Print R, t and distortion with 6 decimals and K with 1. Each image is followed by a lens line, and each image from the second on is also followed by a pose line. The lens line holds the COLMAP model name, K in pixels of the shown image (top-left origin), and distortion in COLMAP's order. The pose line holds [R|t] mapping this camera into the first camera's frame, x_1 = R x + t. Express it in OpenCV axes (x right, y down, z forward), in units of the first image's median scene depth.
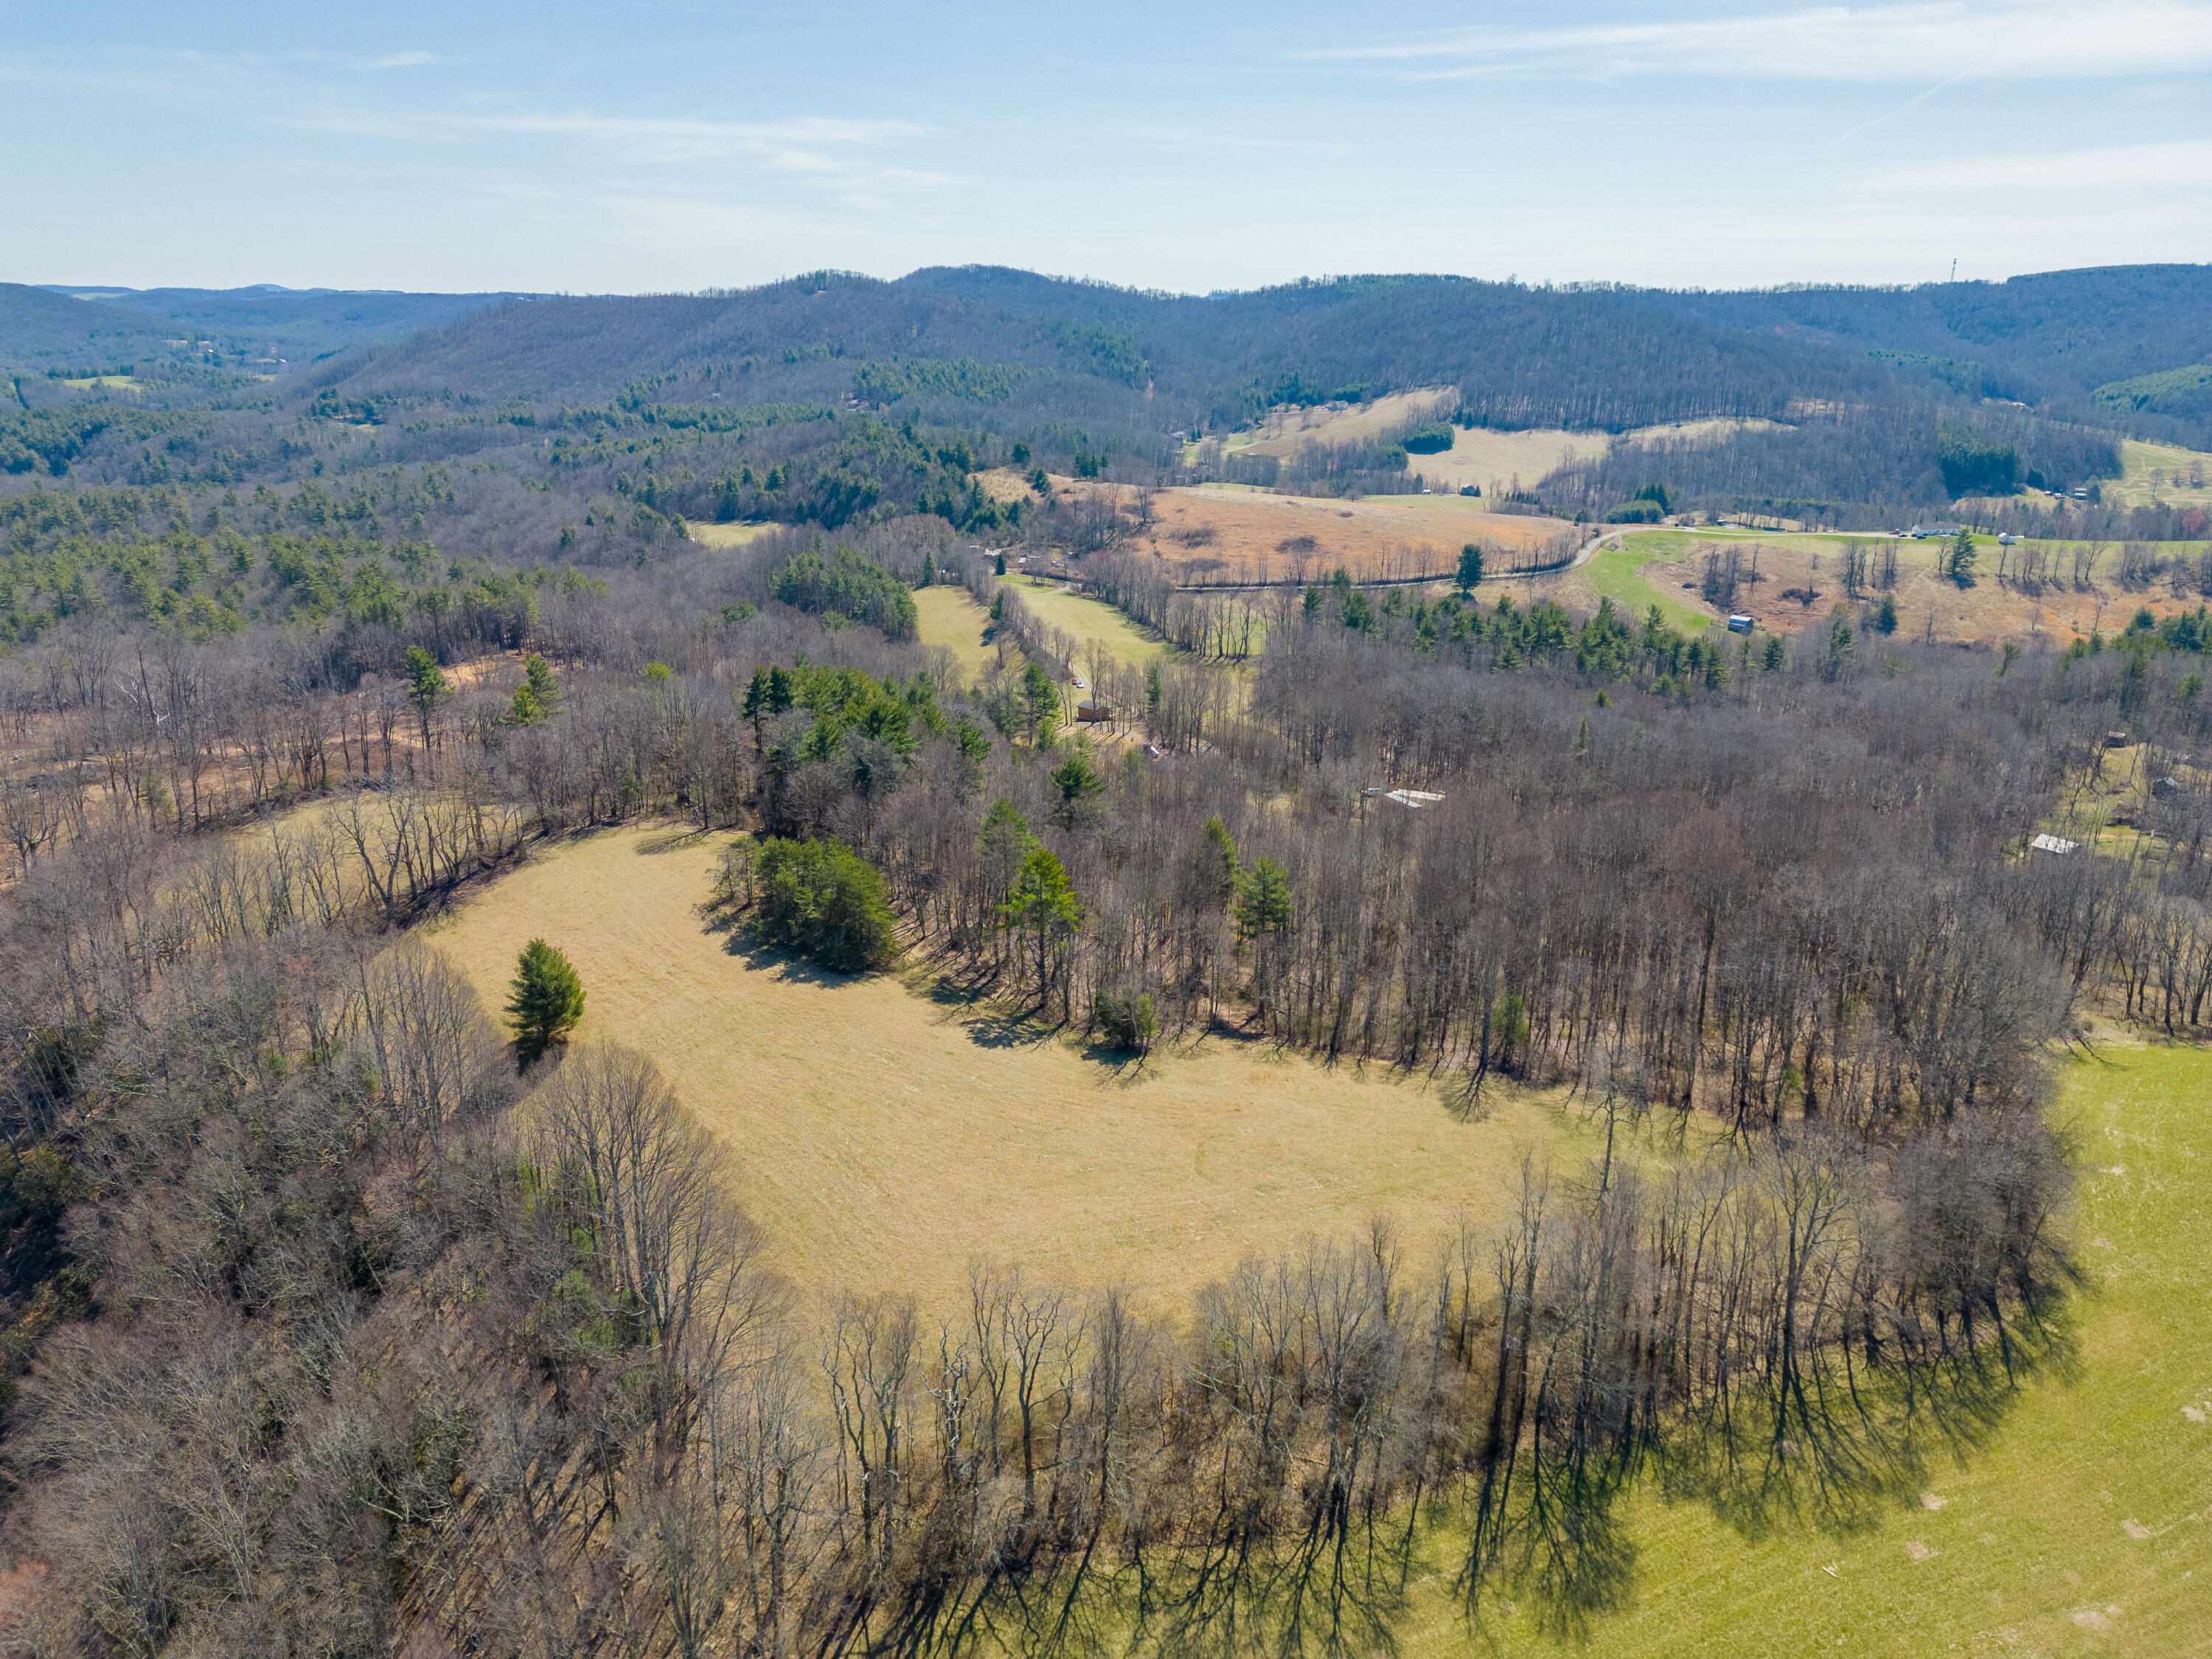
lens RADIAL K [[1554.6, 0, 1104.7], [0, 1554.6, 815.9], [0, 0, 1]] dist [0.072191, -0.057294]
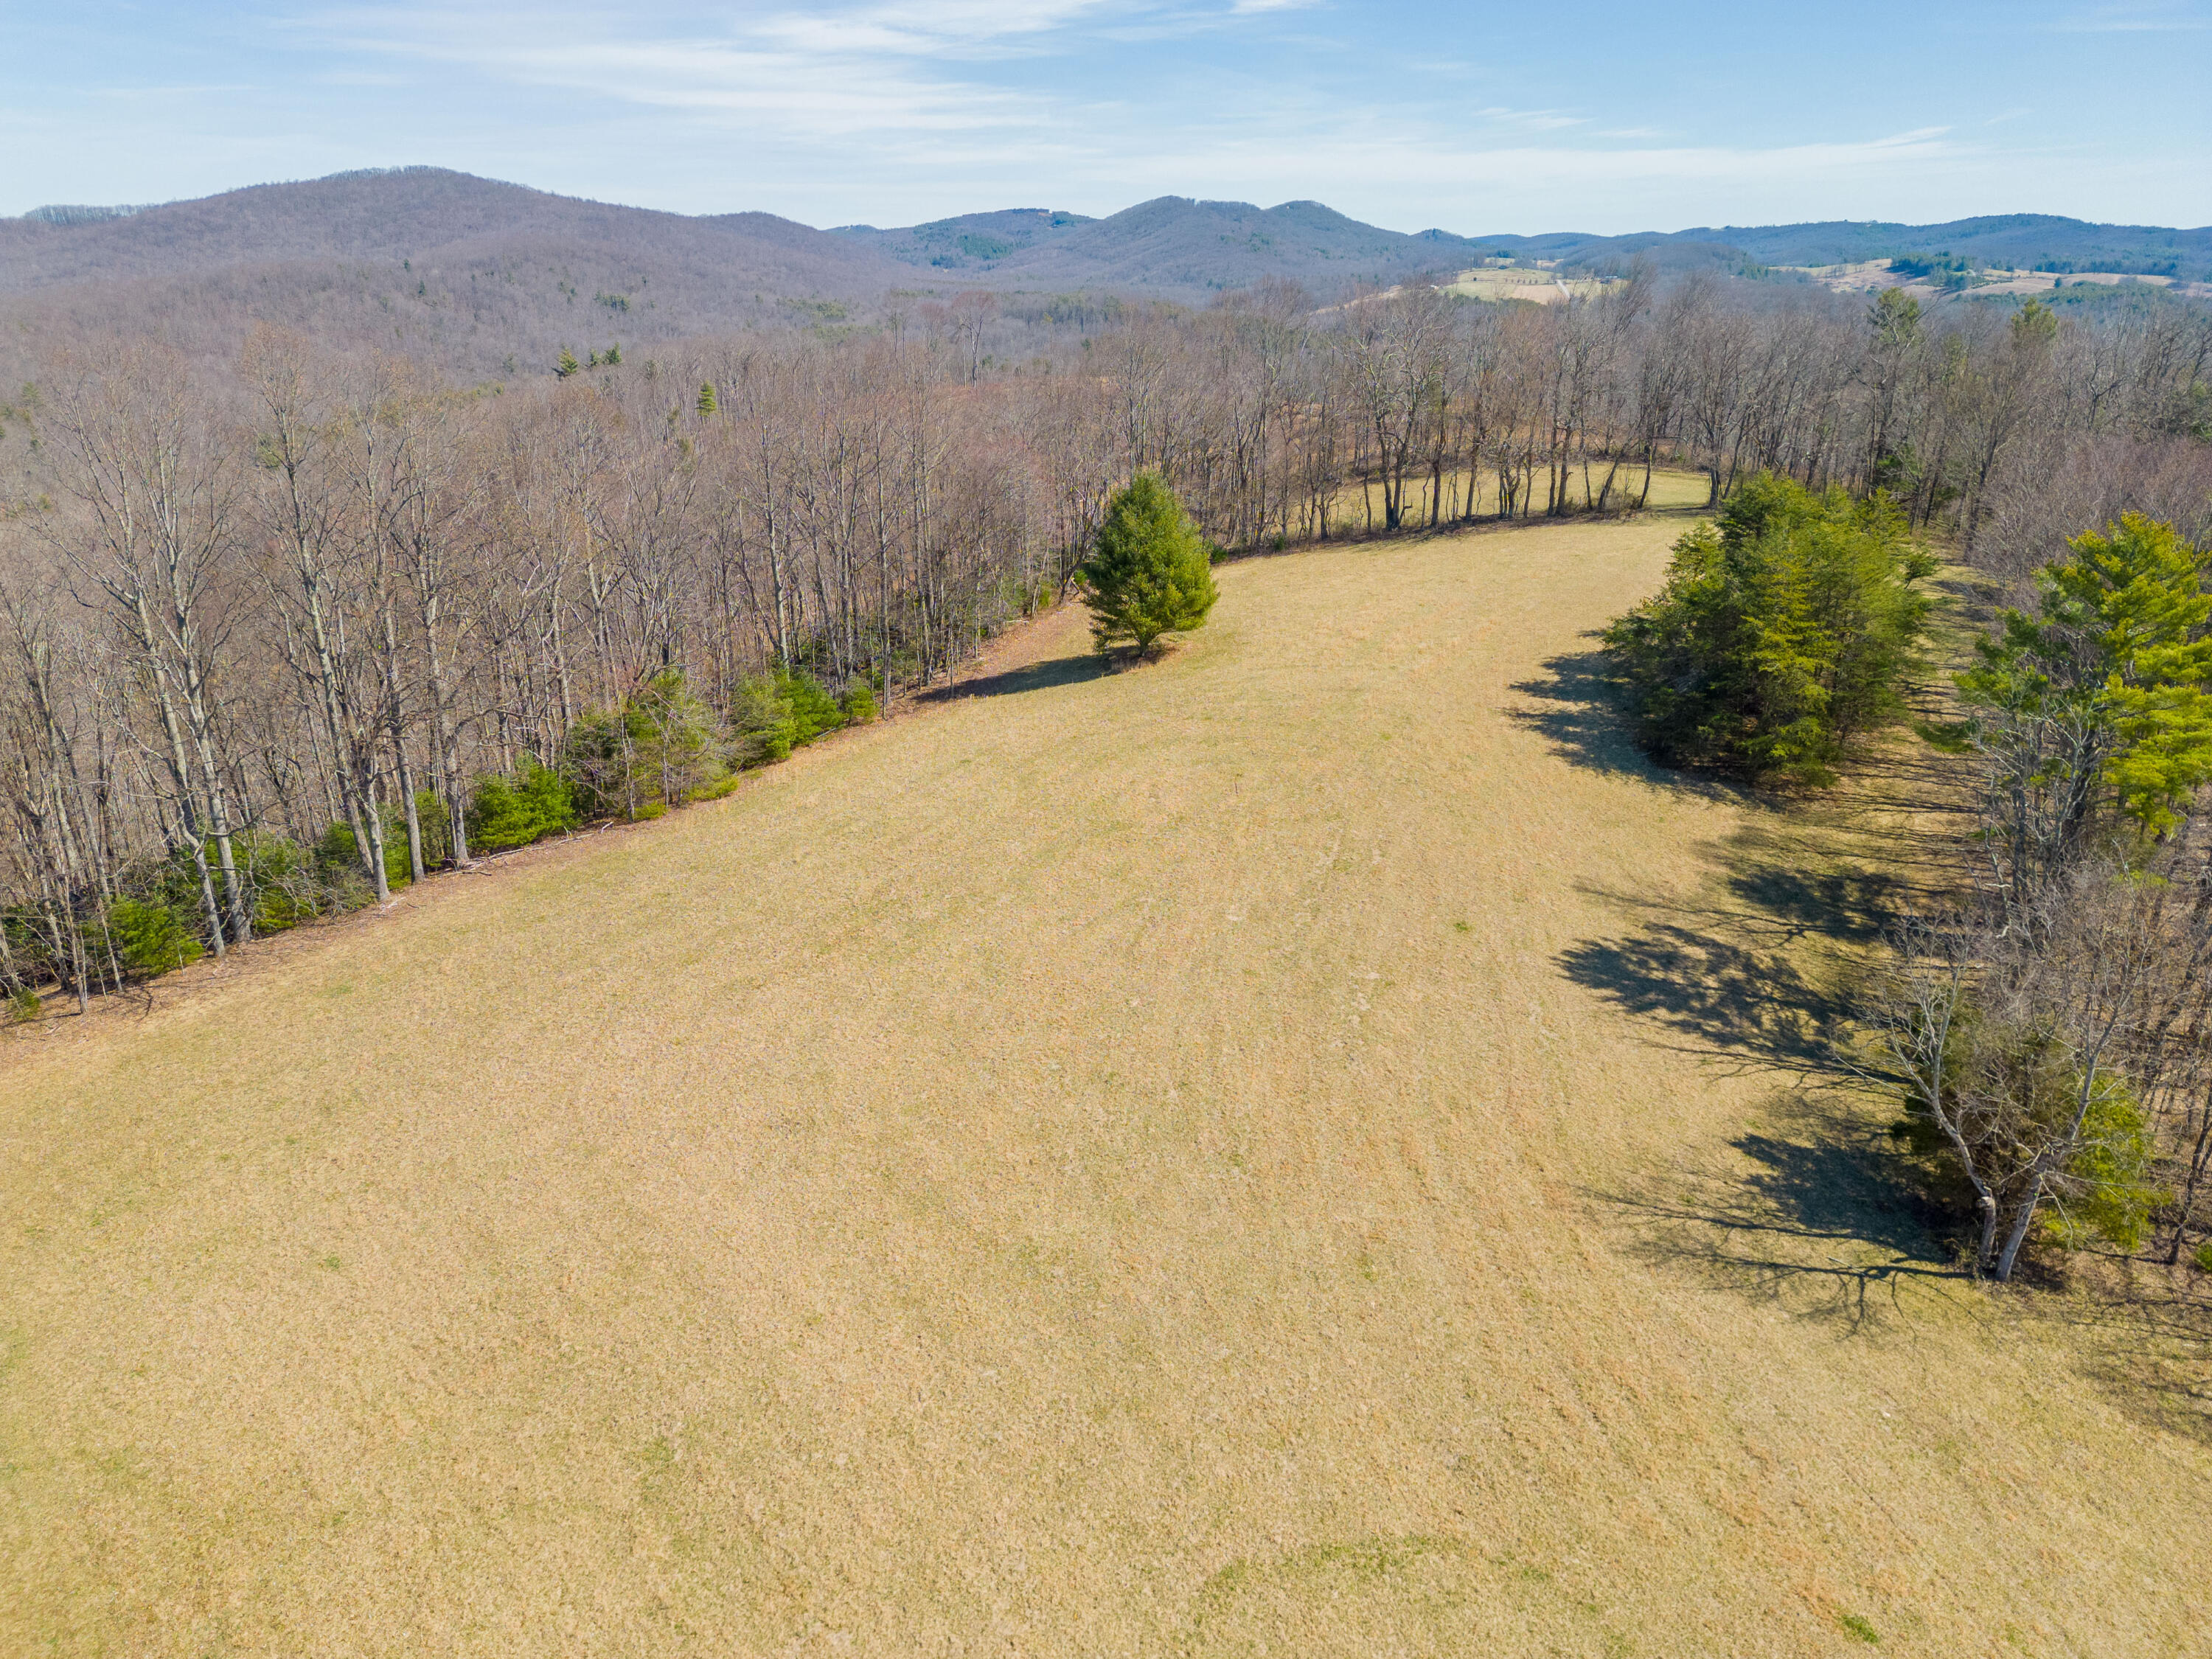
lens RADIAL K [[1554.6, 0, 1102.6], [0, 1554.6, 822.8], [0, 0, 1]] dist [0.072191, -0.057294]
pose [[0.291725, 0.322332, -0.900554, 0.188050], [-0.301943, 0.924400, 0.233056, 0.063911], [0.907594, 0.203928, 0.366997, 0.727555]]
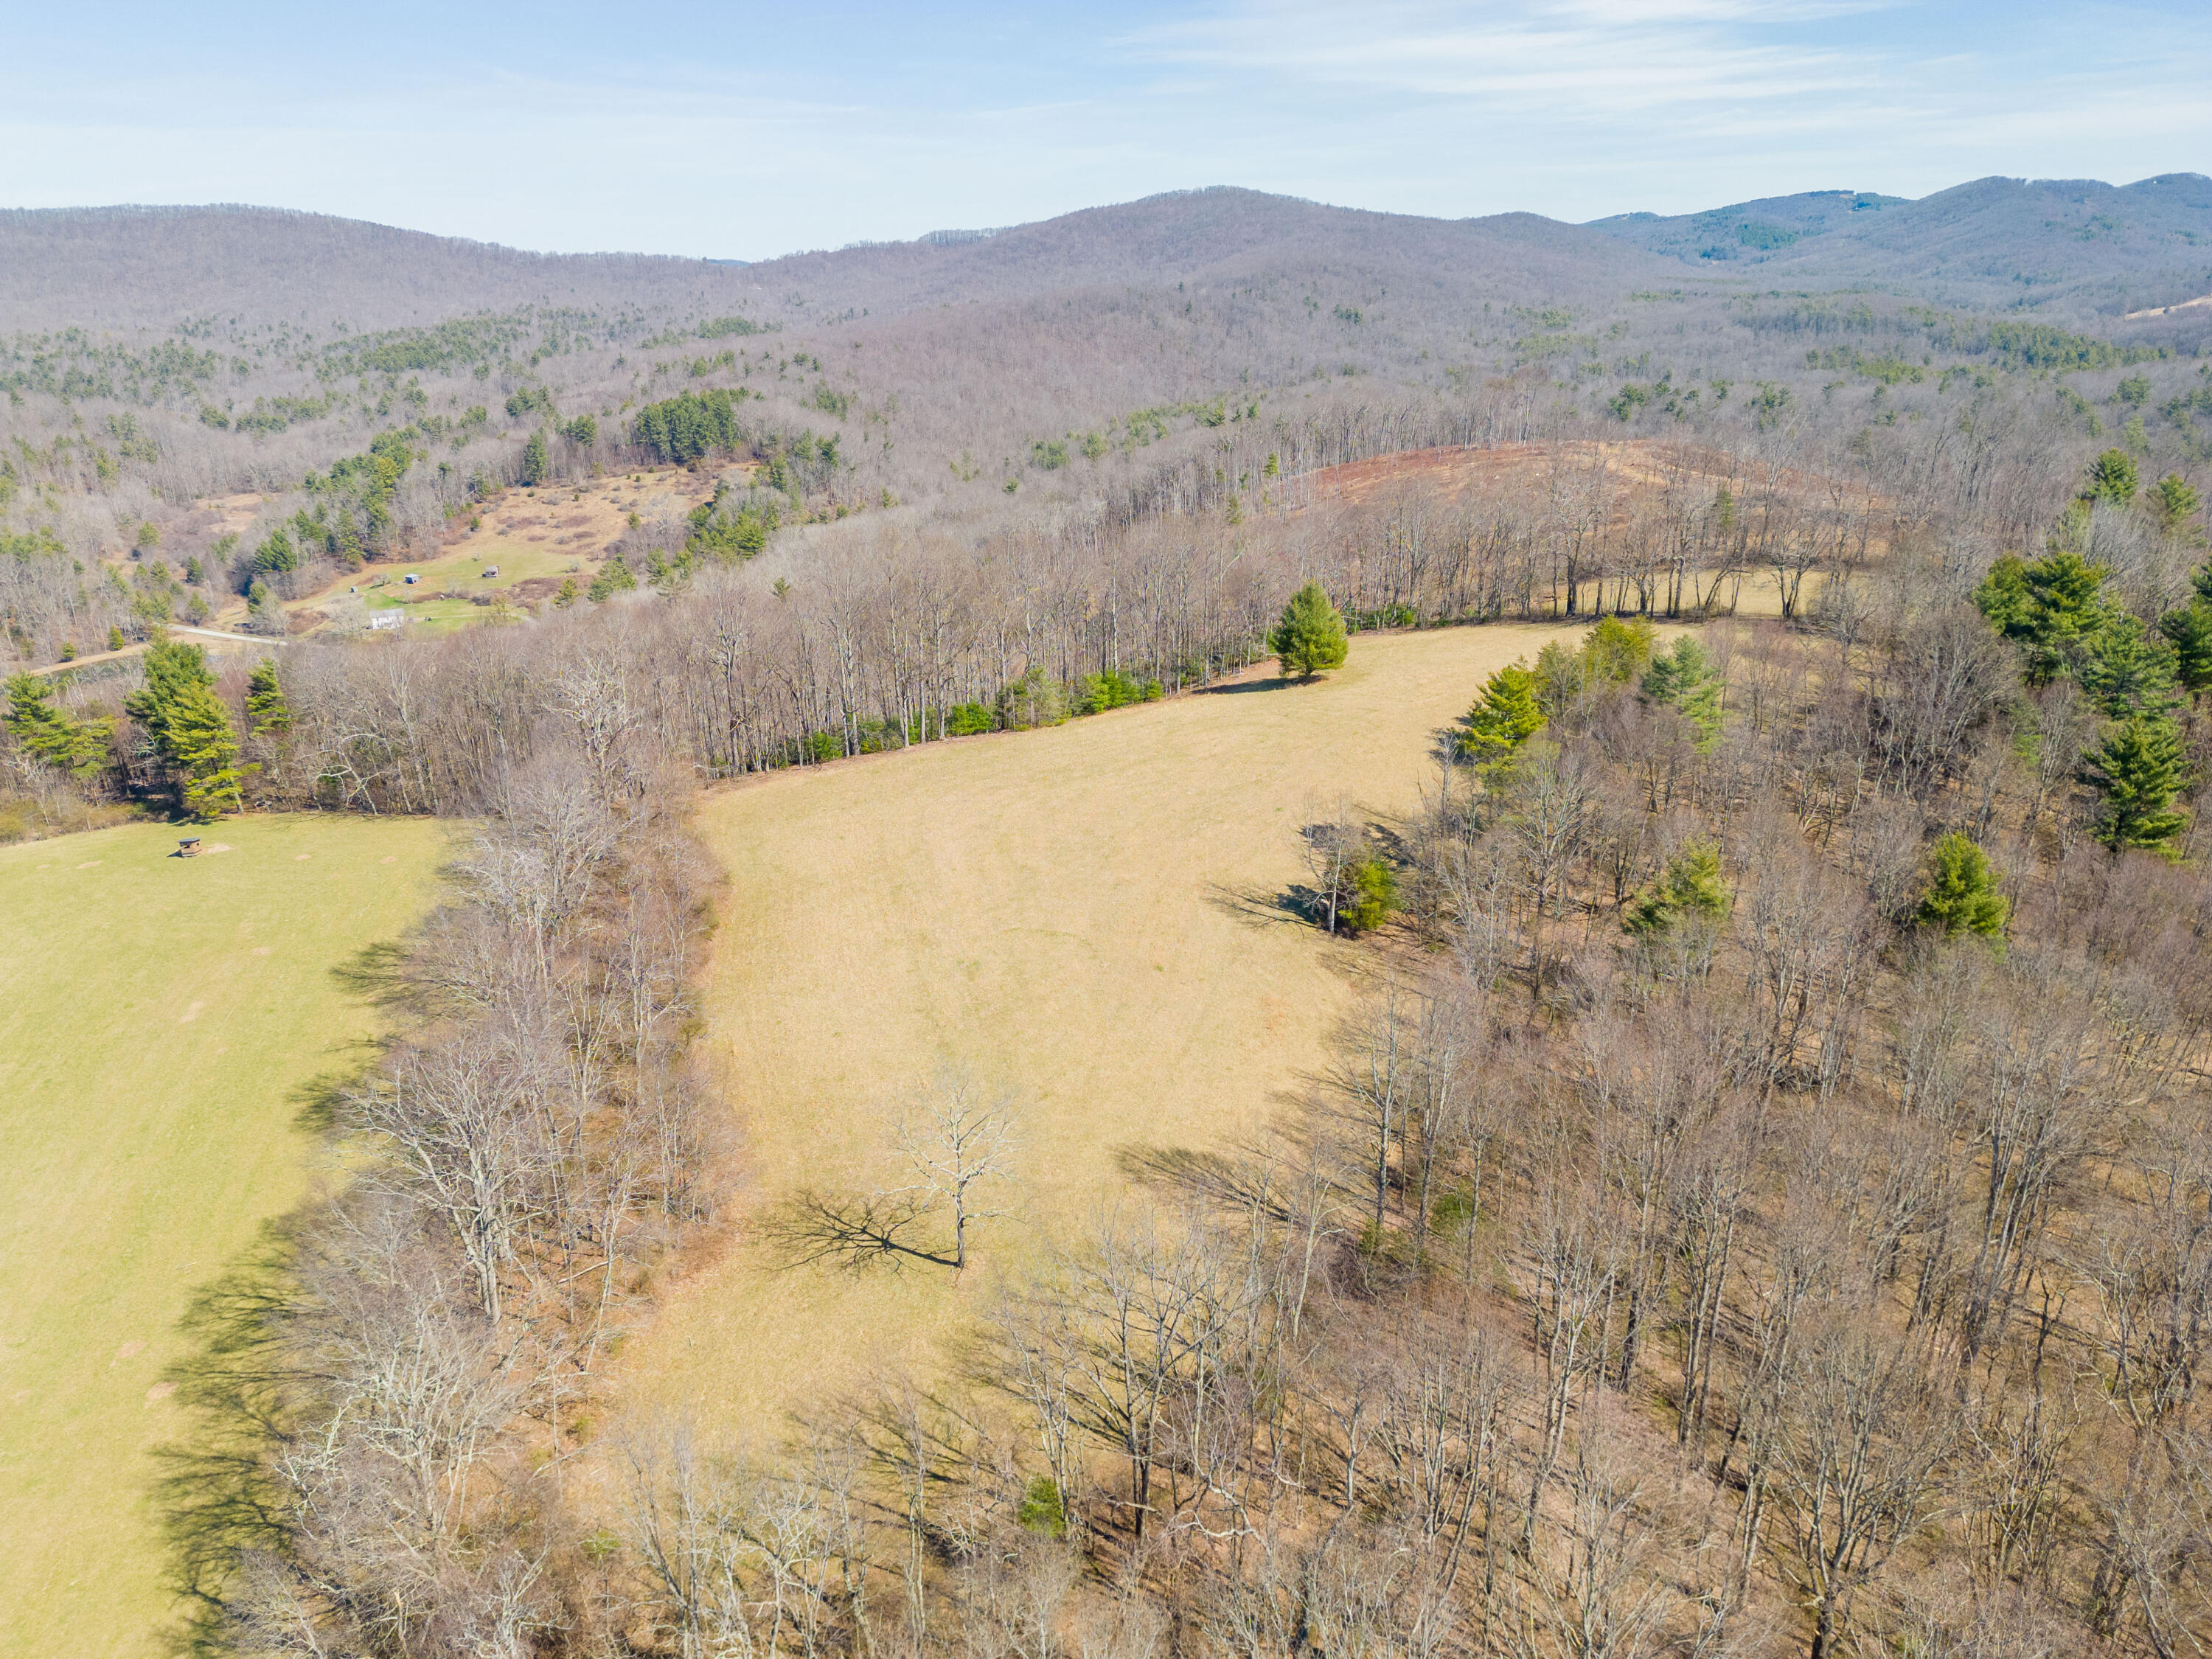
lens RADIAL K [[1554.6, 0, 1097.2], [0, 1554.6, 842.4], [0, 0, 1]] dist [0.072191, -0.057294]
pose [[-0.166595, 0.350001, -0.921816, 0.672615], [-0.299726, 0.872667, 0.385508, -0.126119], [0.939367, 0.340516, -0.040477, 0.880997]]
